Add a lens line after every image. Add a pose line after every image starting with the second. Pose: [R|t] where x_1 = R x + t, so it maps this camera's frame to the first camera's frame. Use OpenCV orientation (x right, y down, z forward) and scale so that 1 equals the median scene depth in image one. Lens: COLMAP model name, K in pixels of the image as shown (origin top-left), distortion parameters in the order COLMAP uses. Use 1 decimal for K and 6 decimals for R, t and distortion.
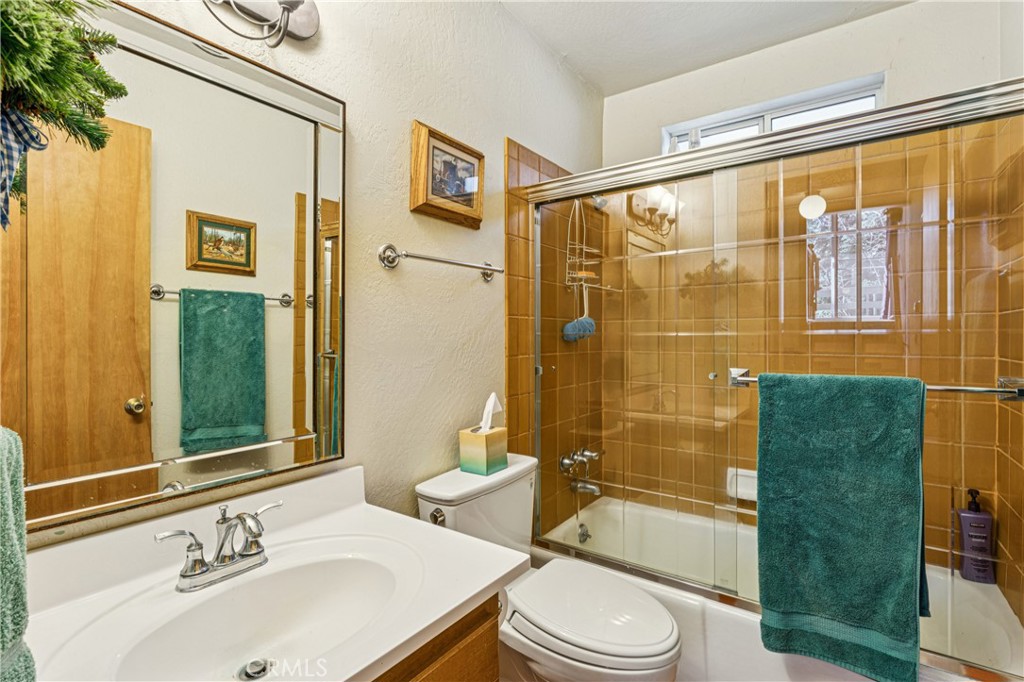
lens RADIAL K [[475.5, 0, 516.9], [0, 475.5, 335.8], [0, 0, 1]] dist [0.009561, -0.002577]
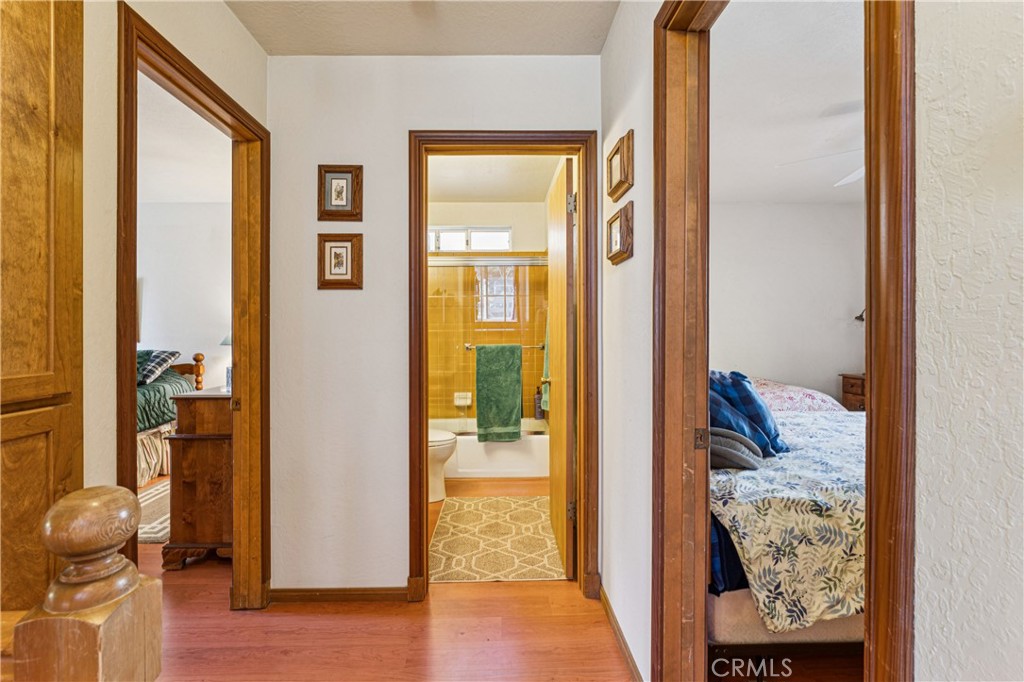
lens RADIAL K [[462.6, 0, 510.6], [0, 462.6, 333.8], [0, 0, 1]] dist [-0.003615, 0.001625]
pose [[0.796189, -0.008790, 0.604985, -0.858877], [0.006564, 0.999961, 0.005890, 0.001240], [-0.605013, -0.000718, 0.796215, -1.127973]]
